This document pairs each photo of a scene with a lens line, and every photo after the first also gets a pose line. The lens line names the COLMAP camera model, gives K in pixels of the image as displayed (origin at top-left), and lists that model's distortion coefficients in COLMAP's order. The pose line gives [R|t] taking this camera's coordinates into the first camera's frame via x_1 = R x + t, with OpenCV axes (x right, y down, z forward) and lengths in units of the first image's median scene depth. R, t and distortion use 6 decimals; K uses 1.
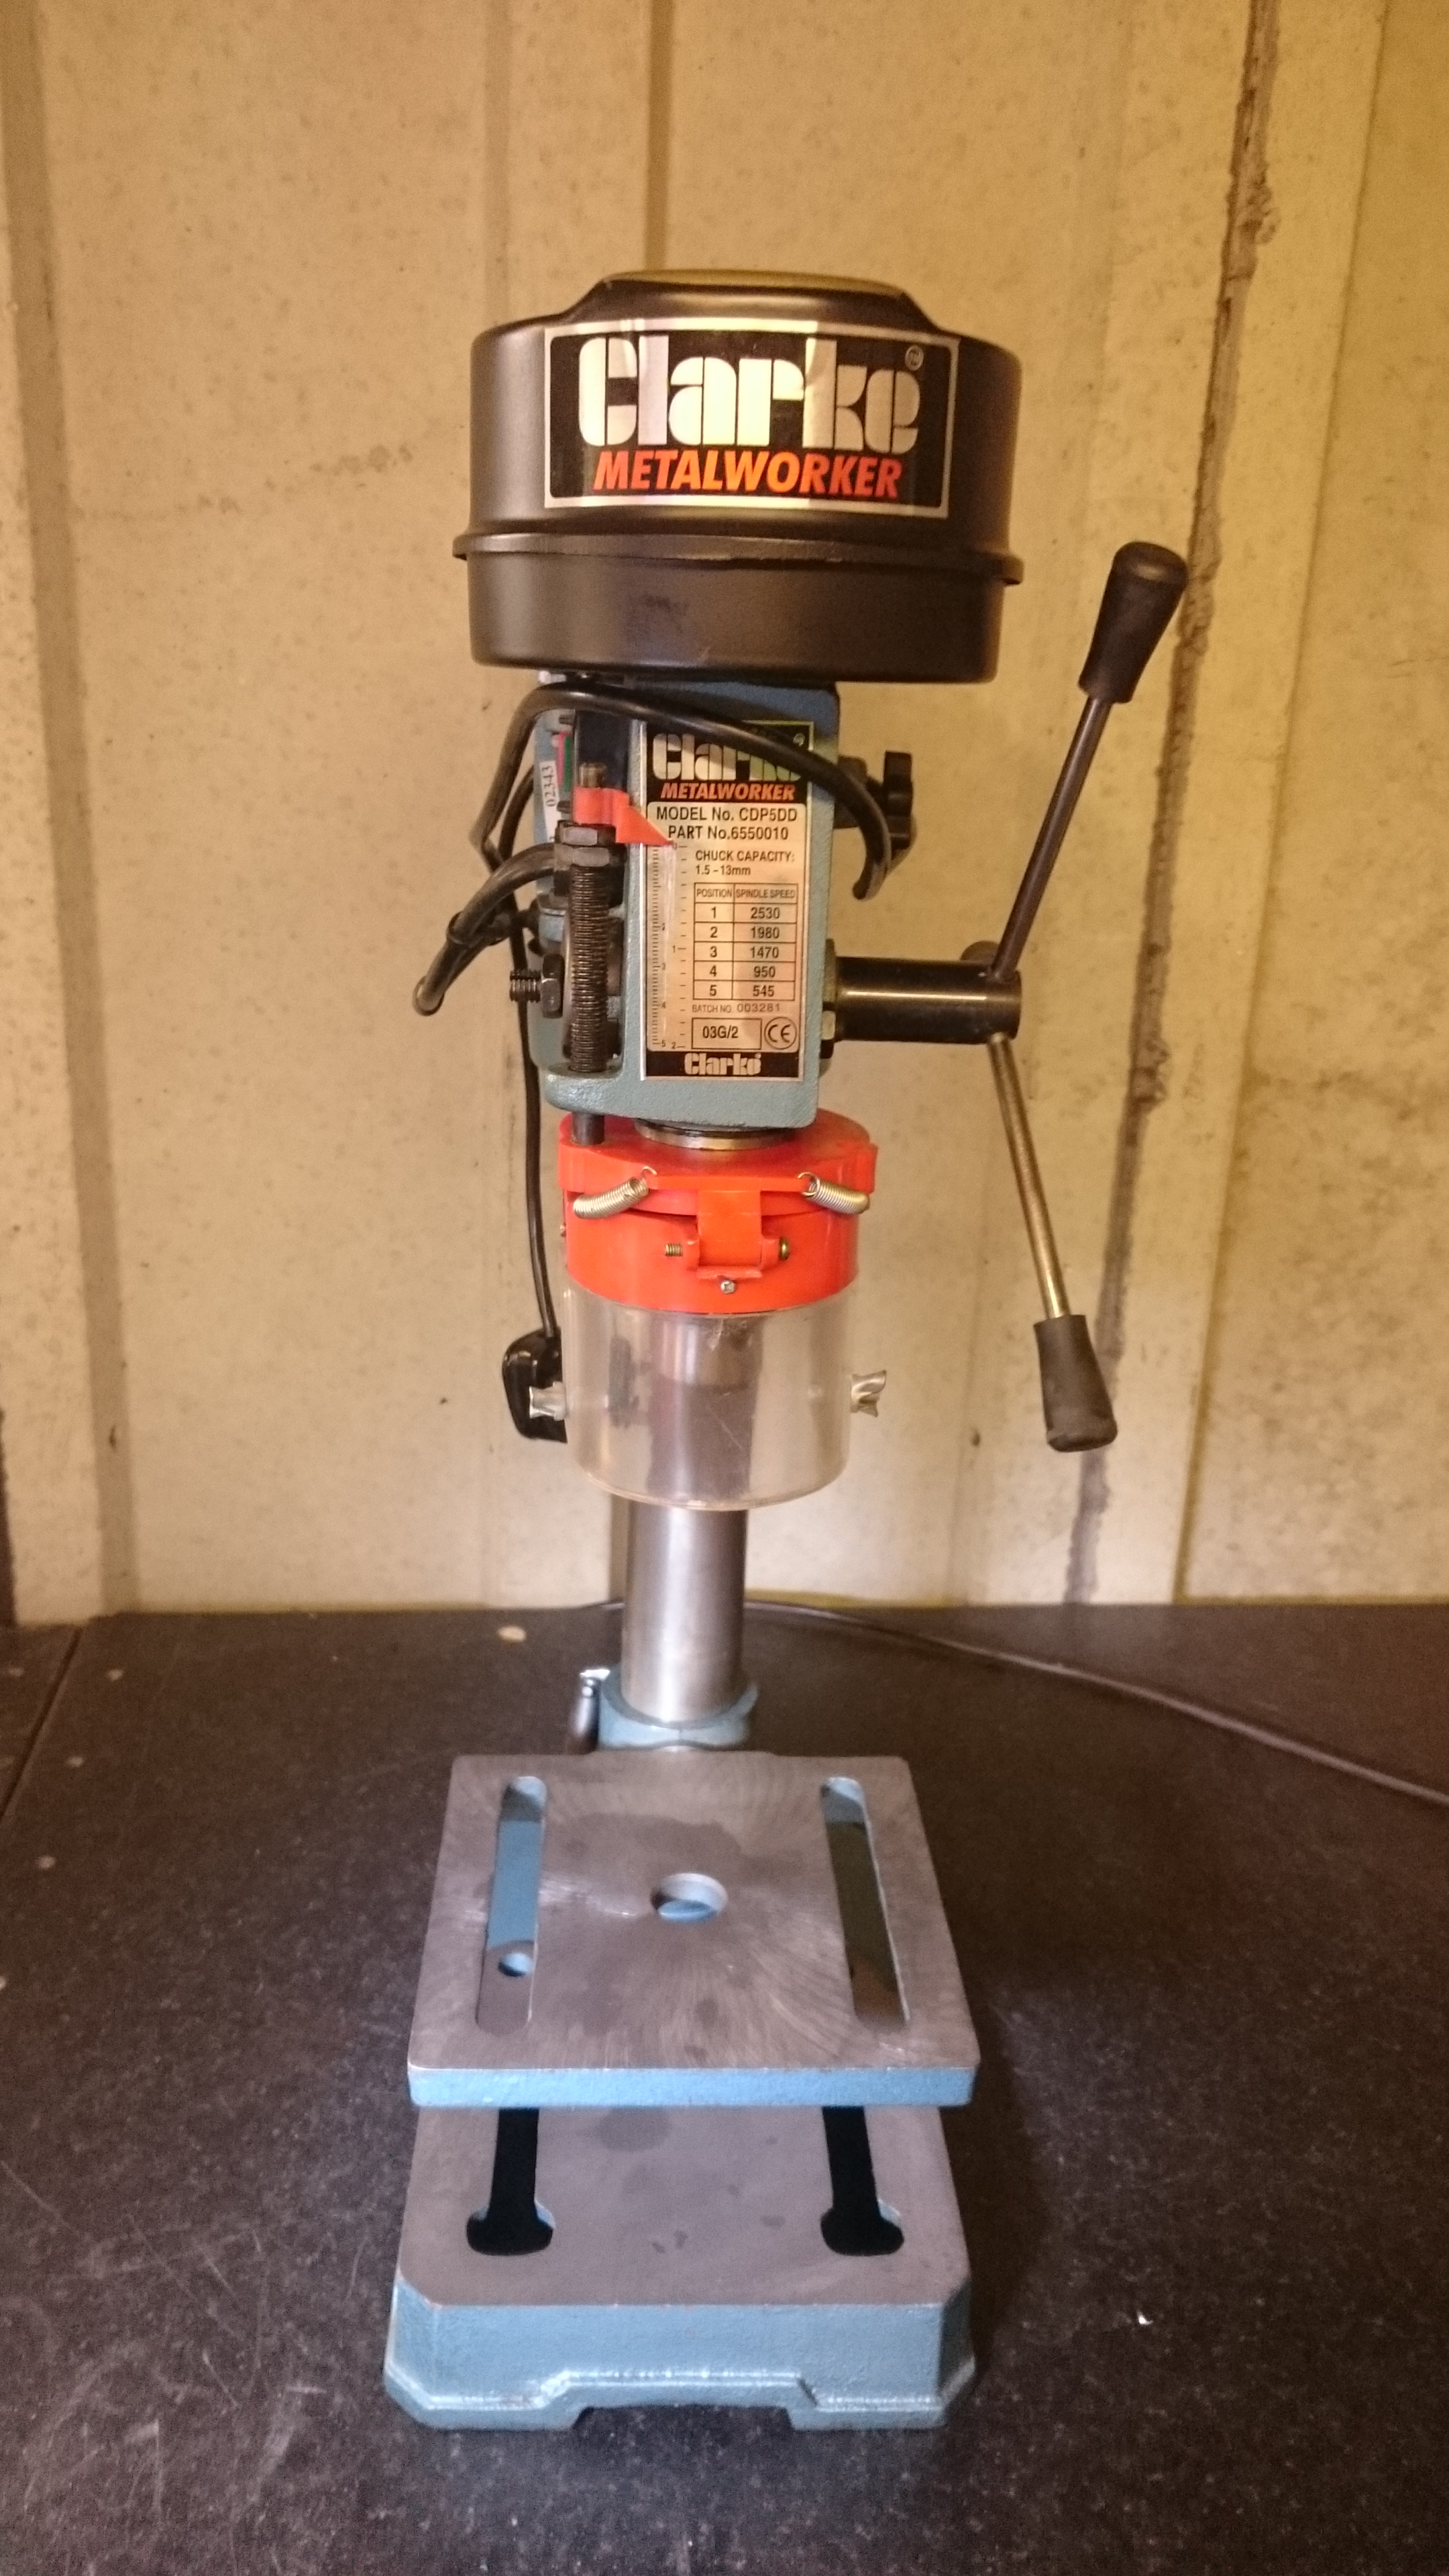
lens RADIAL K [[1986.0, 0, 726.5], [0, 1986.0, 1295.4], [0, 0, 1]] dist [0.007858, -0.015157]
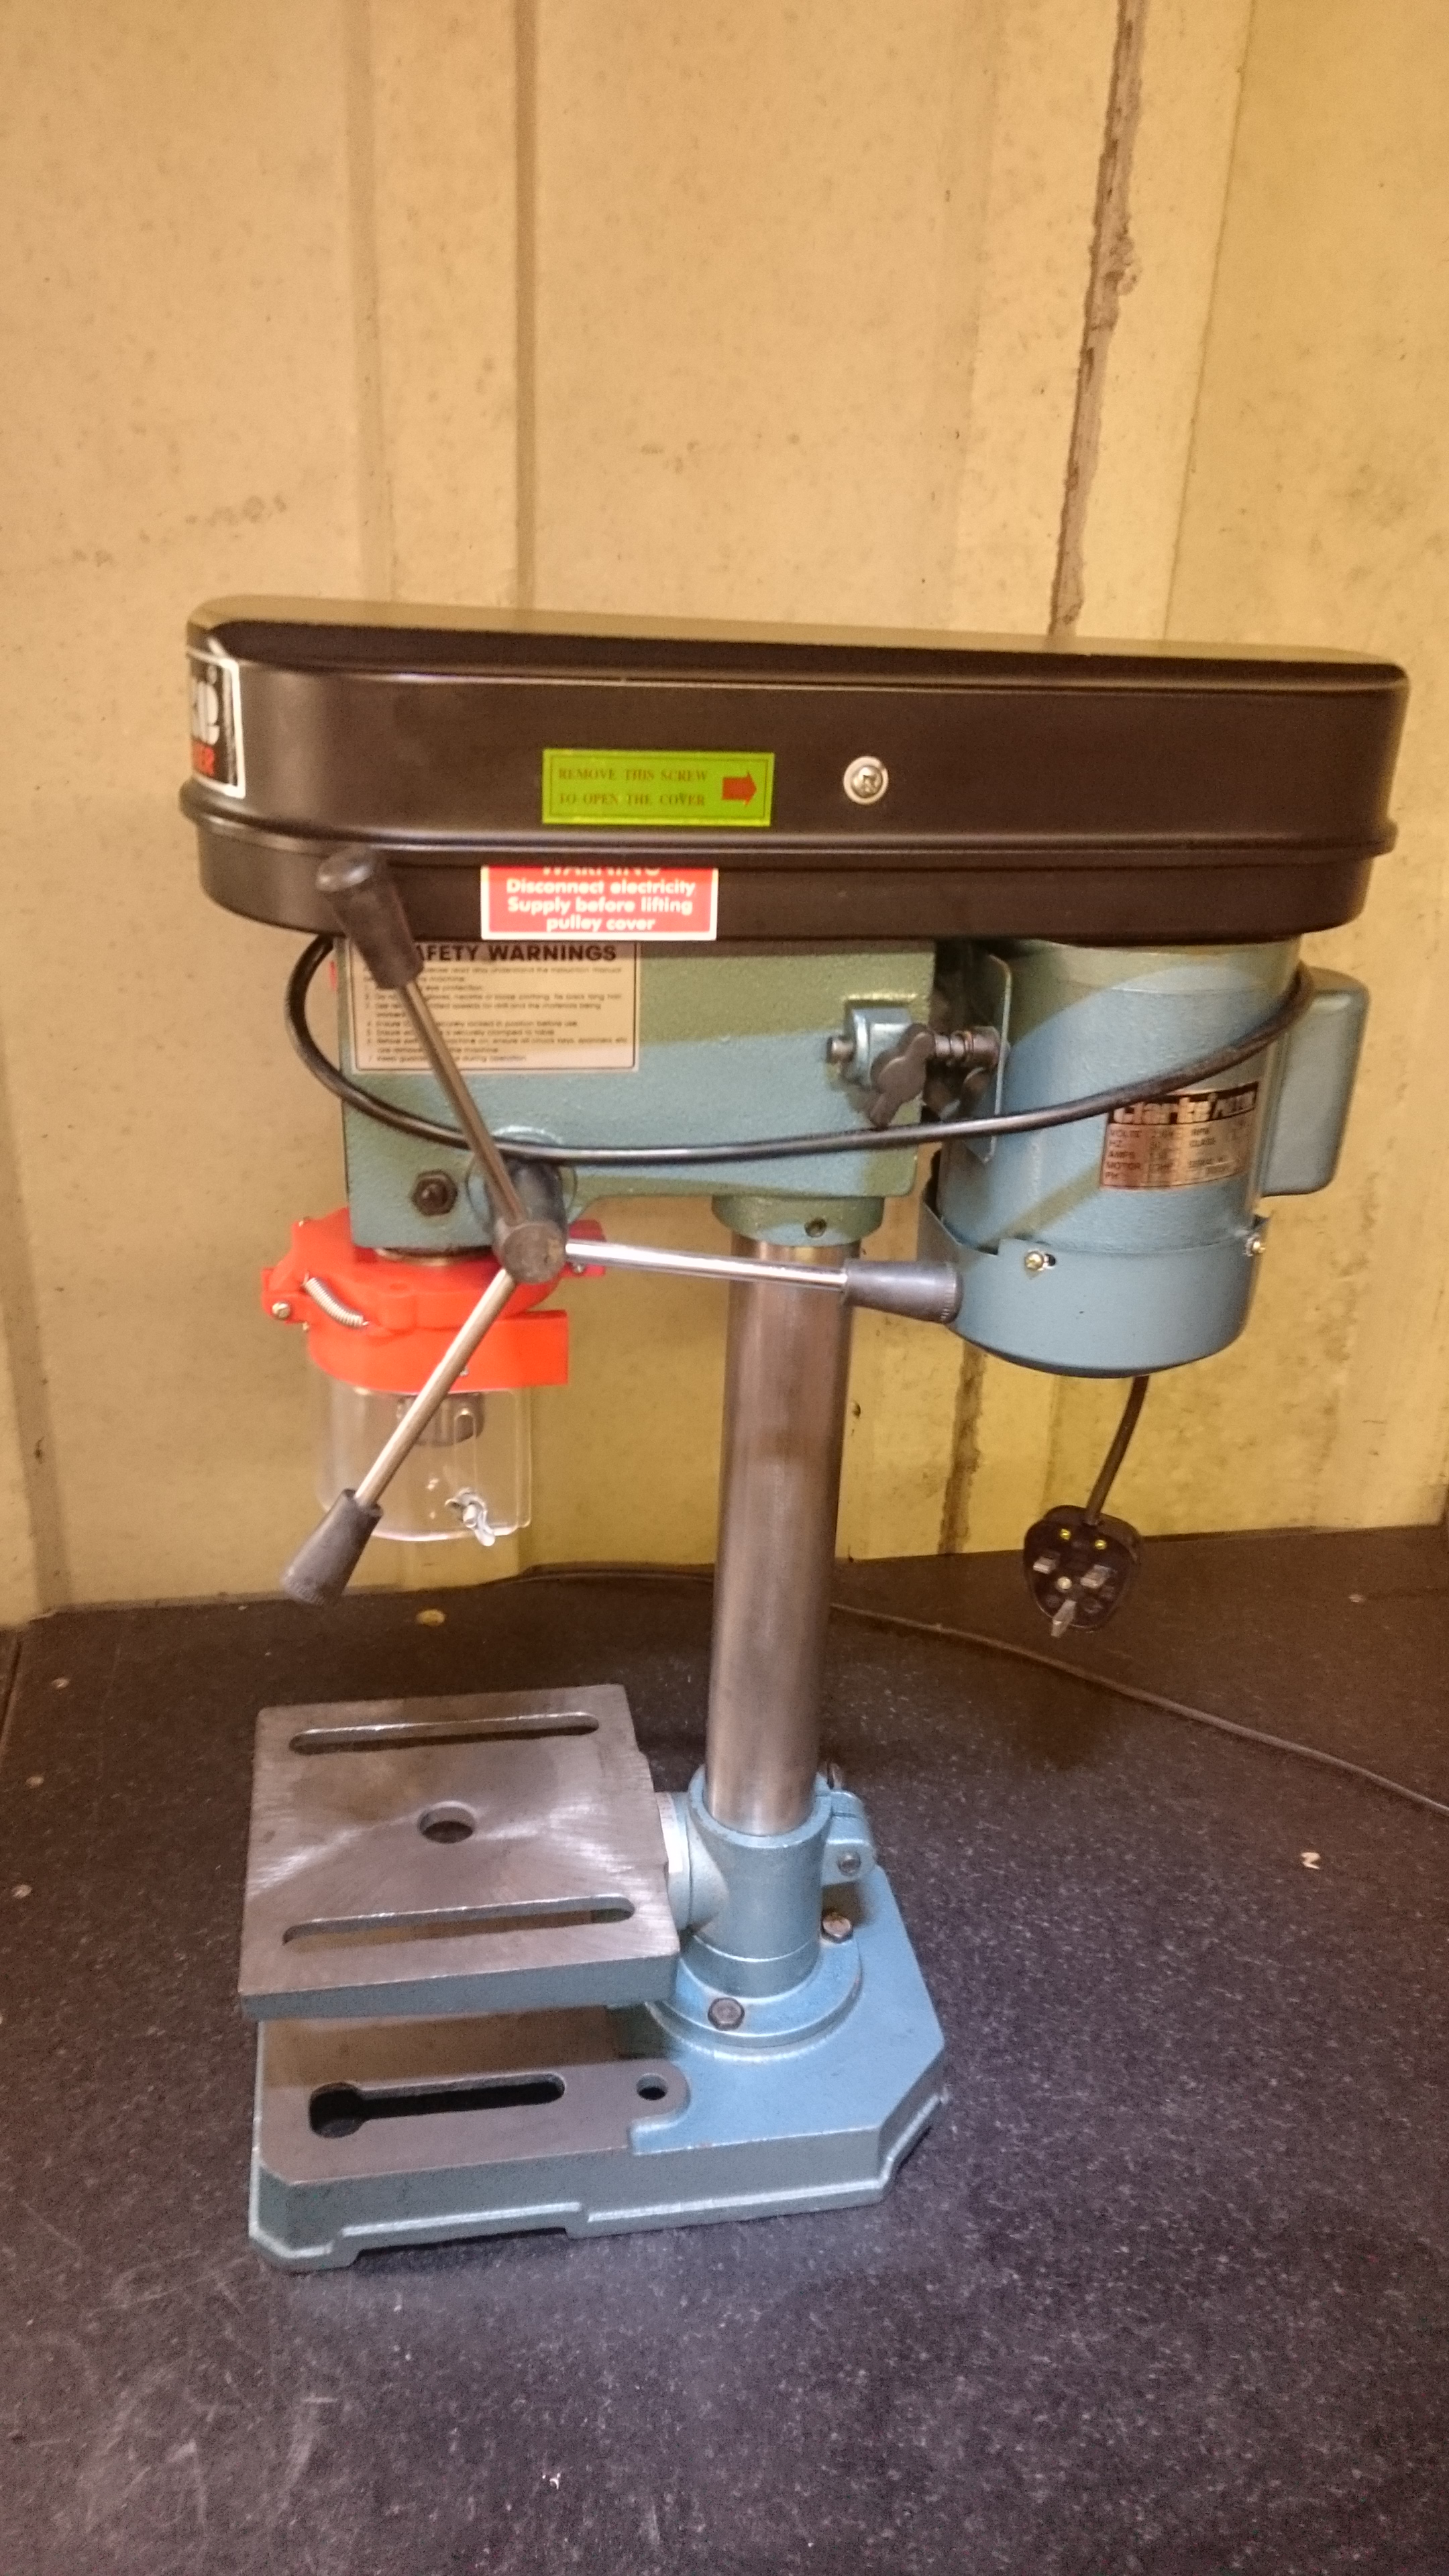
lens RADIAL K [[1986.0, 0, 718.4], [0, 1986.0, 1281.9], [0, 0, 1]] dist [0.007858, -0.015157]
pose [[0.997001, -0.034126, 0.069458, -0.025637], [0.024933, 0.991310, 0.129162, -0.165643], [-0.073262, -0.127043, 0.989188, -0.056616]]
